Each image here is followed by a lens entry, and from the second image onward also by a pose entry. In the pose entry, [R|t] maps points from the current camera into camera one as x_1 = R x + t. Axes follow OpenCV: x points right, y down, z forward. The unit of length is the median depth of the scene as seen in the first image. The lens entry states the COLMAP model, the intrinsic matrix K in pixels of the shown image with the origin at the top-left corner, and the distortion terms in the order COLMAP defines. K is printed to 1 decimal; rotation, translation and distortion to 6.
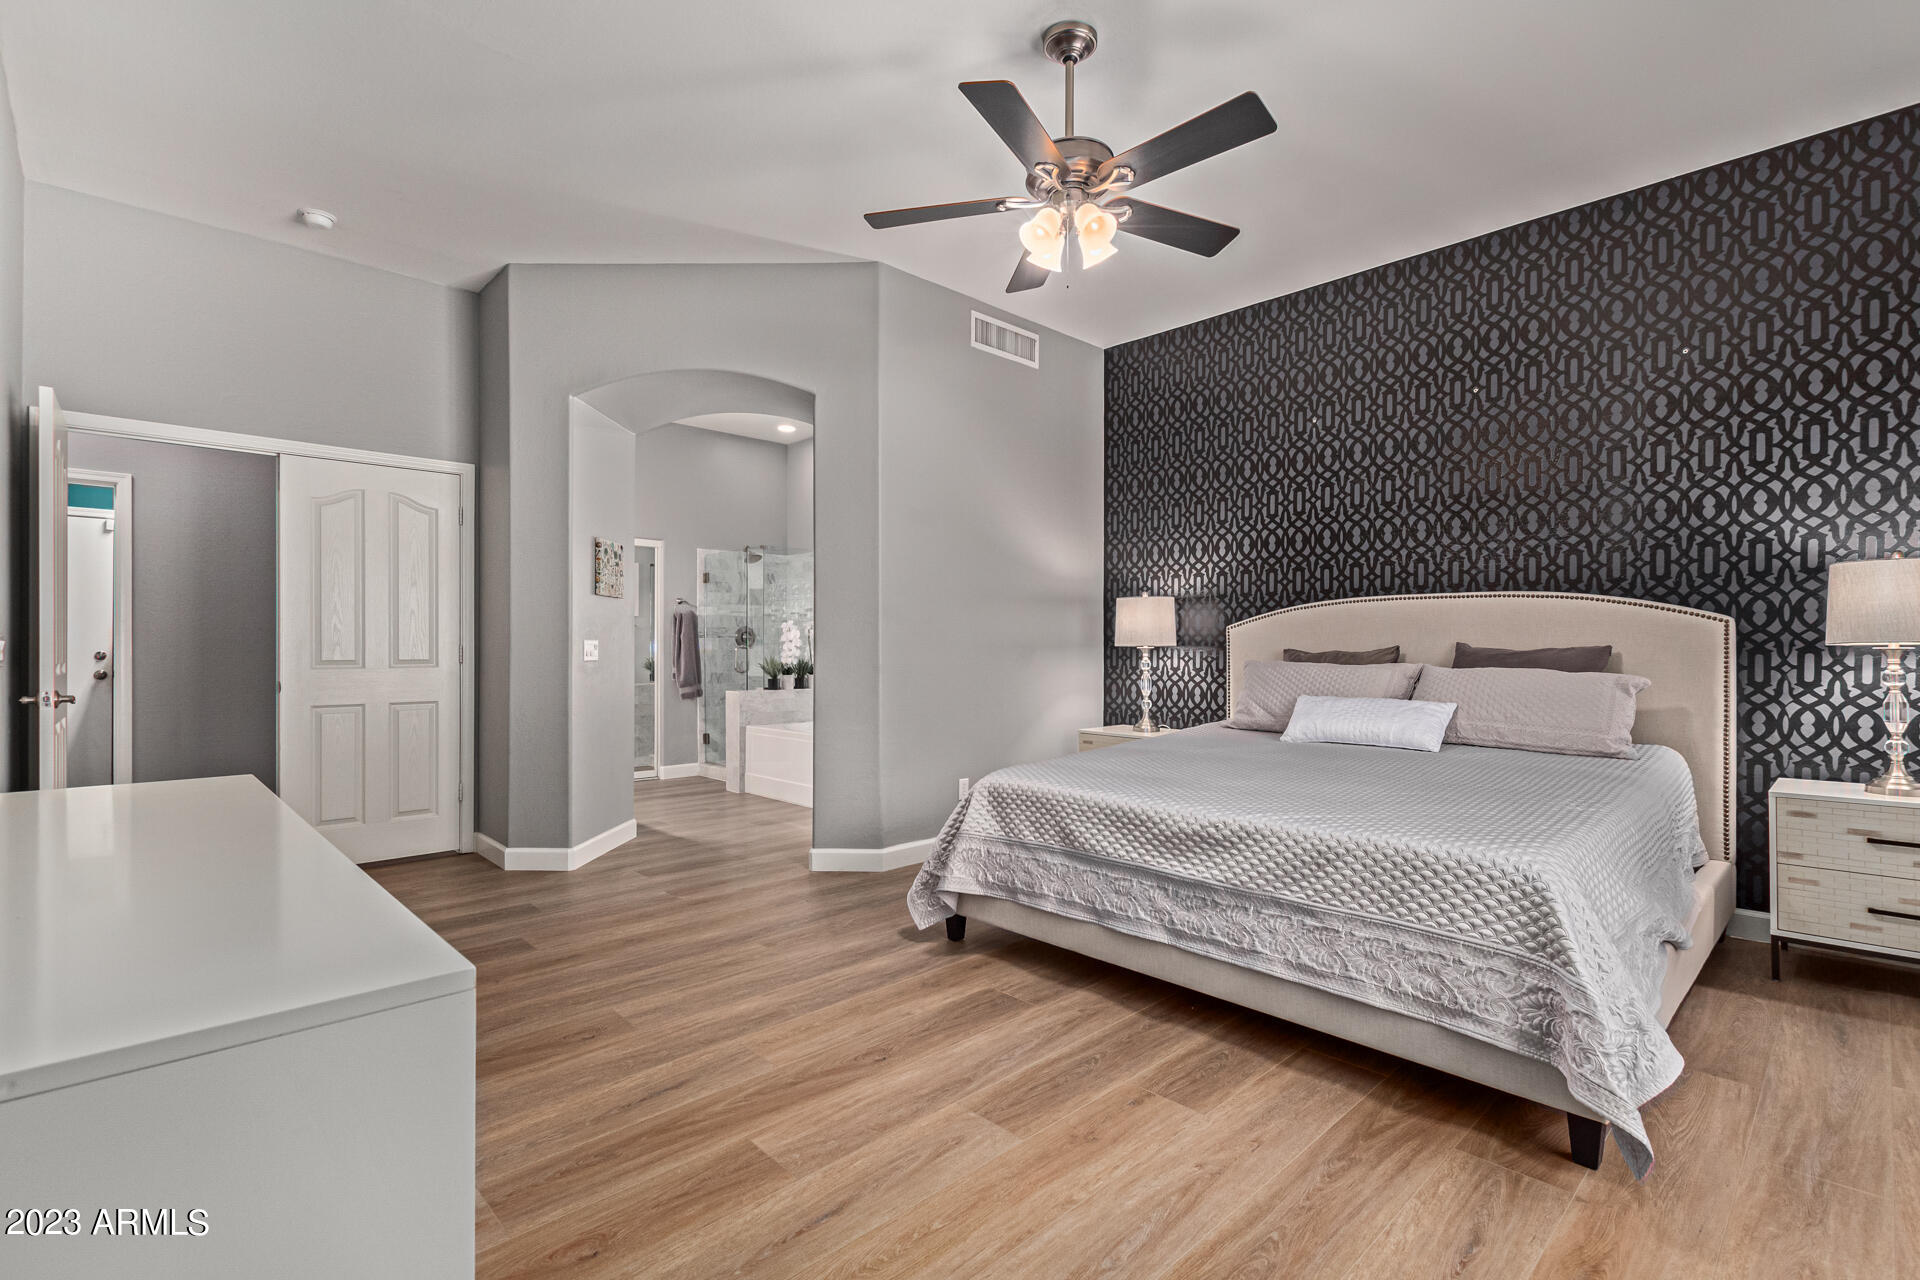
lens RADIAL K [[890.8, 0, 960.0], [0, 890.8, 646.2], [0, 0, 1]] dist [0.001579, -0.001081]
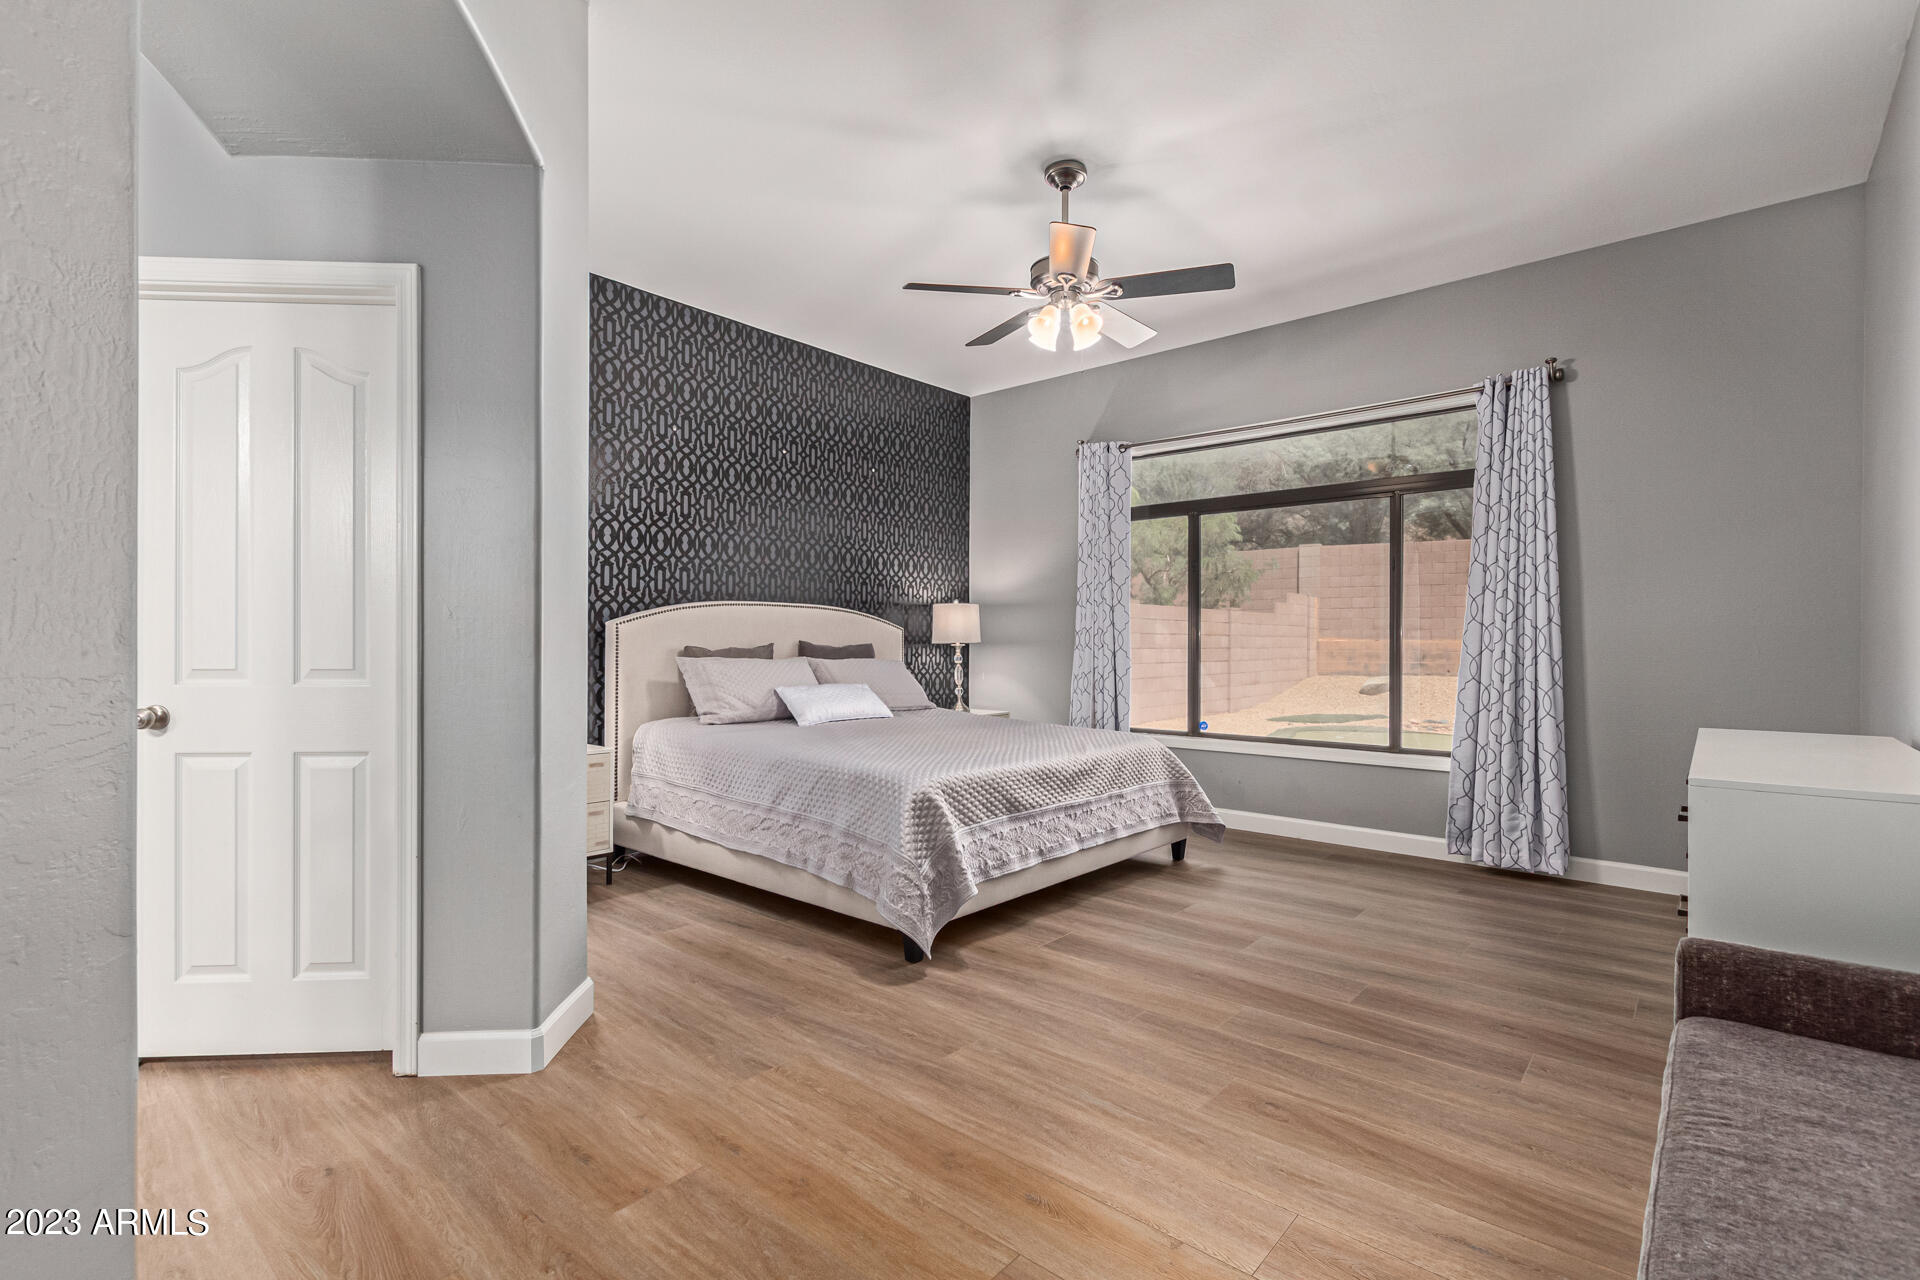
lens RADIAL K [[890.8, 0, 965.5], [0, 890.8, 635.8], [0, 0, 1]] dist [0.001579, -0.001081]
pose [[-0.104549, 0.004692, 0.994509, -0.898323], [-0.006716, 0.999963, -0.005424, -0.006498], [-0.994497, -0.007246, -0.104514, 1.000237]]
